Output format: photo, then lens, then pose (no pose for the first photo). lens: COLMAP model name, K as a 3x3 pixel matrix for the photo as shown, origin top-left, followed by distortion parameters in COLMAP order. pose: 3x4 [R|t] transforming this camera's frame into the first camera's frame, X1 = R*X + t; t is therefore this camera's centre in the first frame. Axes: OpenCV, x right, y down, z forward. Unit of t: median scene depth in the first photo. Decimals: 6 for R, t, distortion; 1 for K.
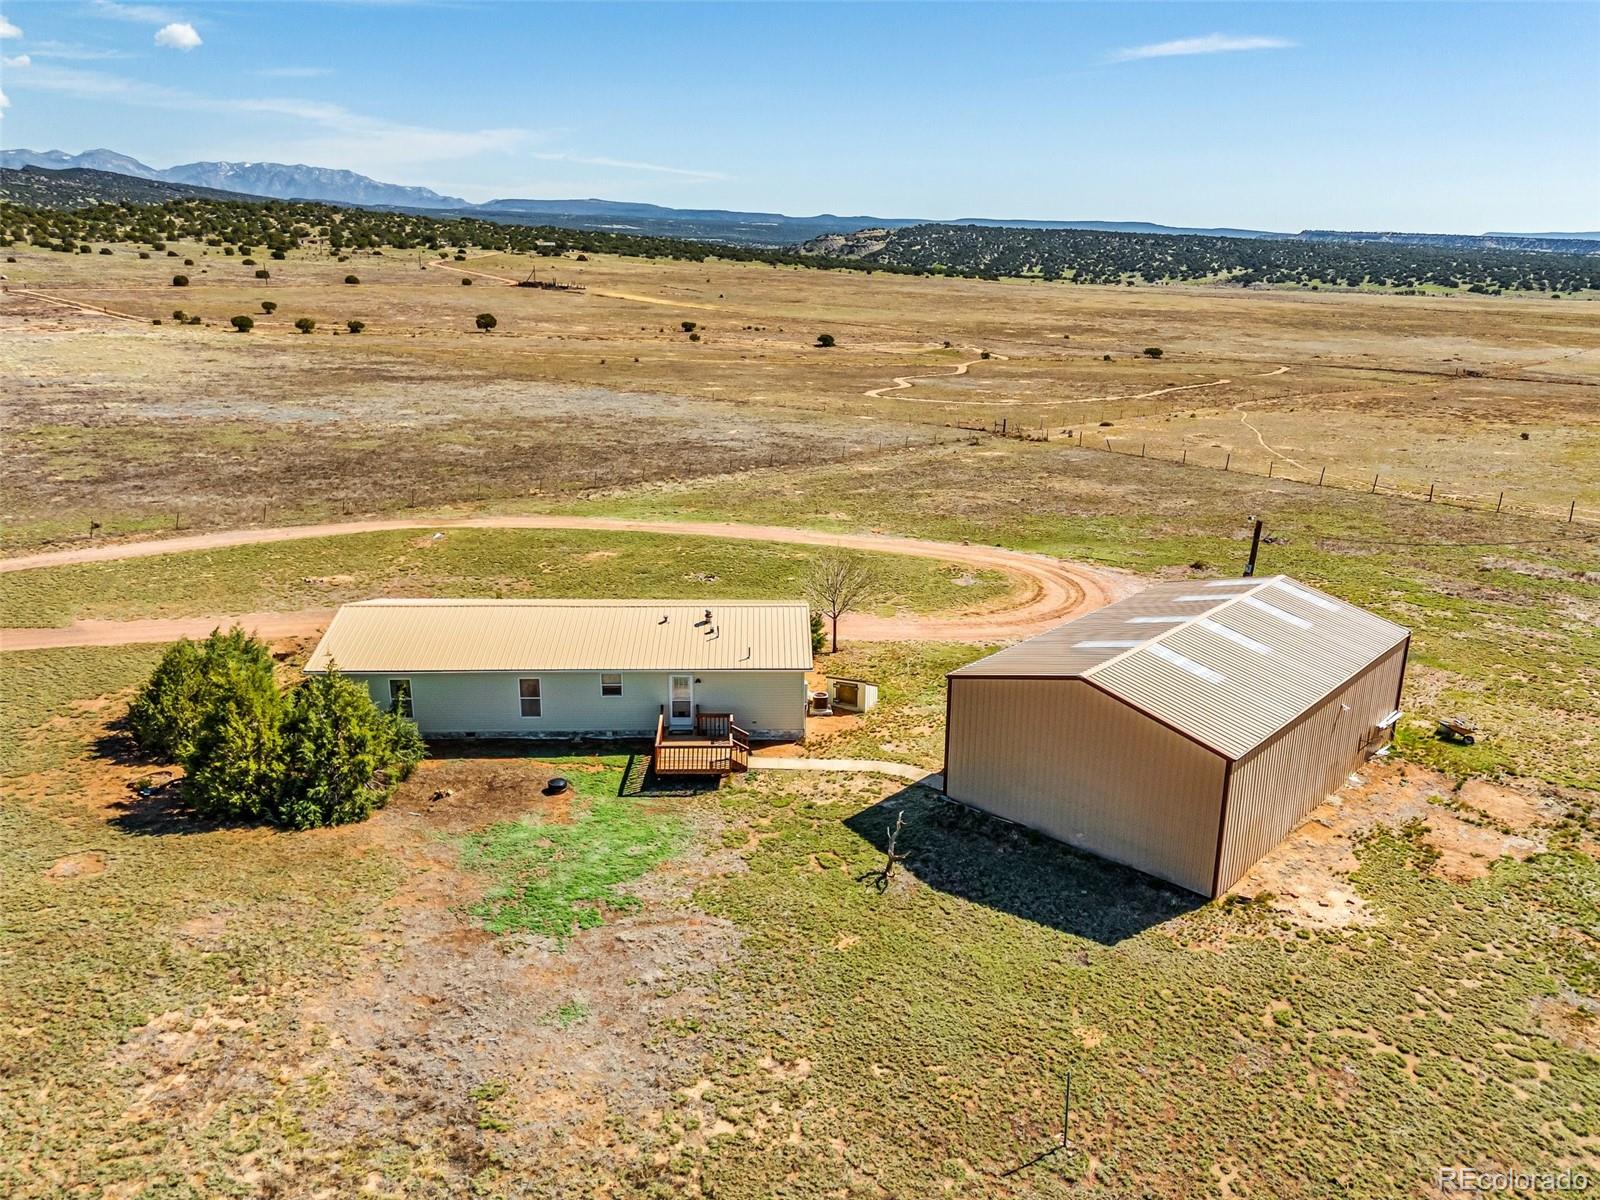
lens RADIAL K [[1170.7, 0, 802.3], [0, 1170.7, 596.8], [0, 0, 1]] dist [0.068577, -0.057383]
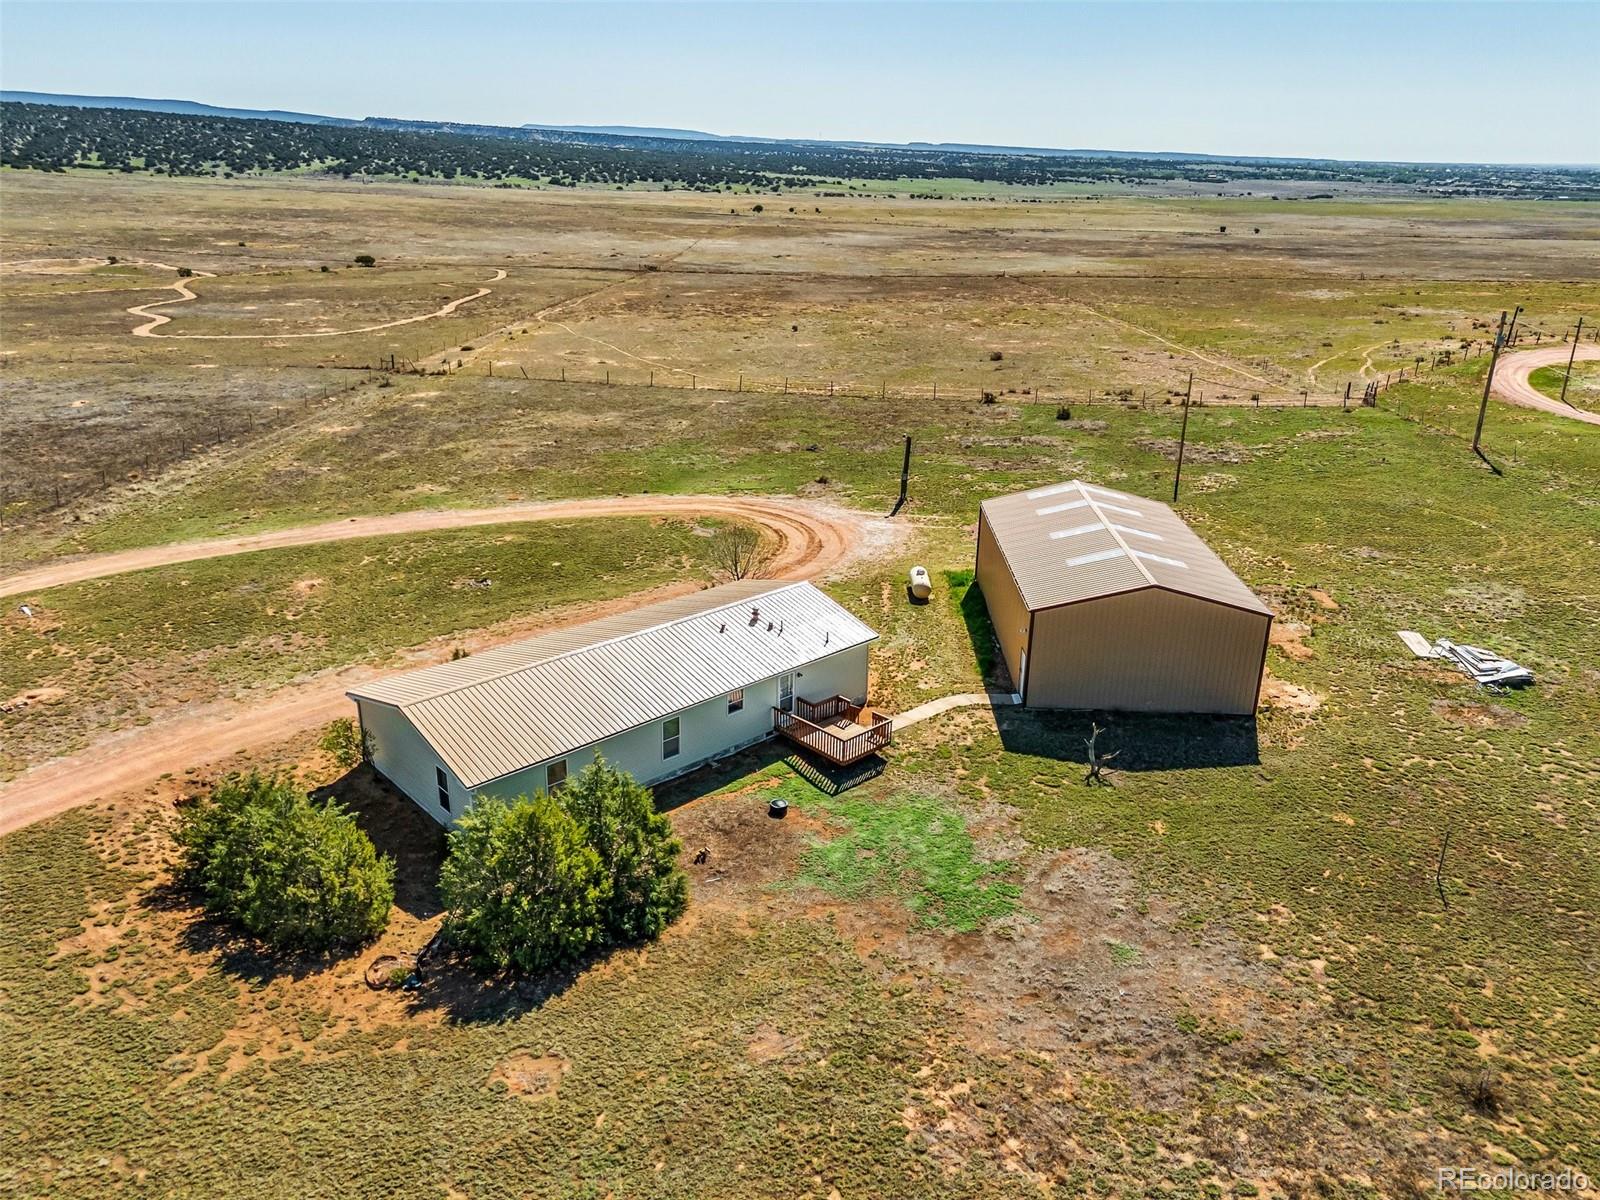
lens RADIAL K [[1170.7, 0, 798.9], [0, 1170.7, 594.0], [0, 0, 1]] dist [0.068577, -0.057383]
pose [[0.754505, -0.229494, 0.614861, -0.475456], [0.177264, 0.973310, 0.145760, -0.100584], [-0.631901, -0.000984, 0.775048, 0.122485]]
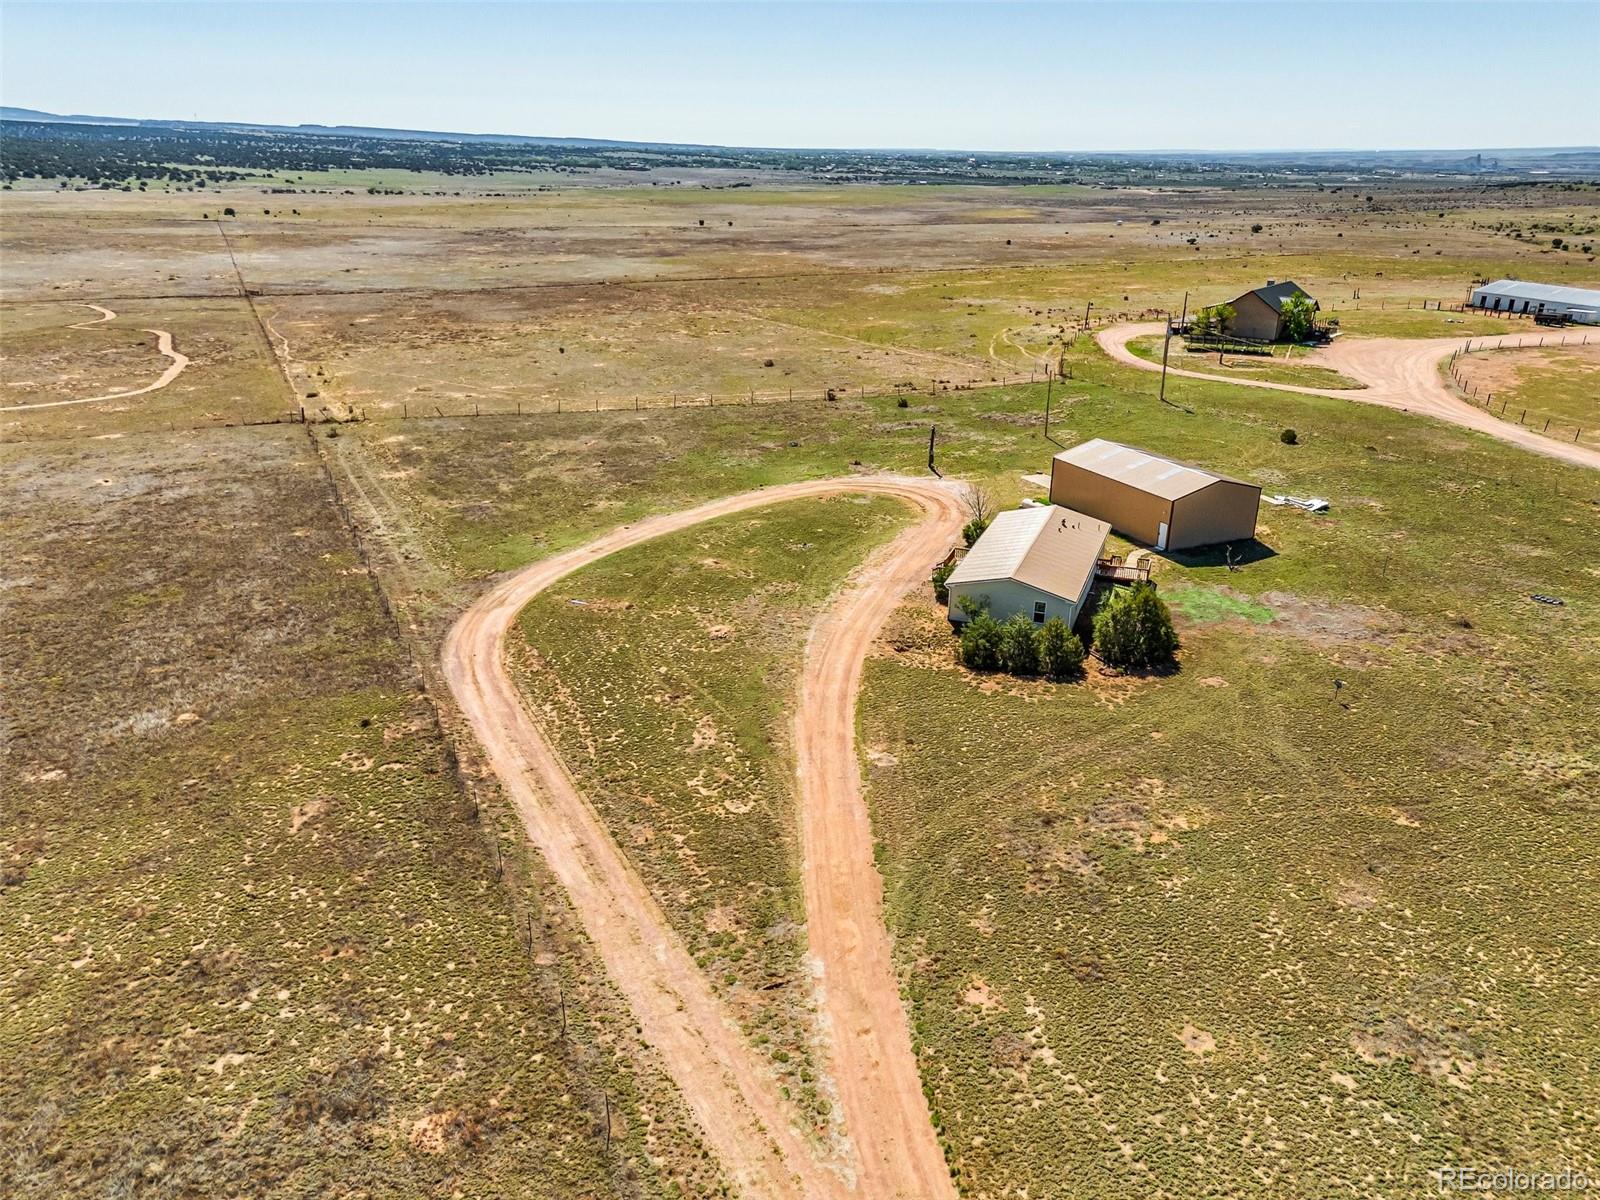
lens RADIAL K [[1170.7, 0, 791.3], [0, 1170.7, 611.6], [0, 0, 1]] dist [0.068577, -0.057383]
pose [[0.386681, -0.347083, 0.854407, -1.413519], [0.254429, 0.930668, 0.262914, -0.338382], [-0.886422, 0.115722, 0.448179, 0.373326]]
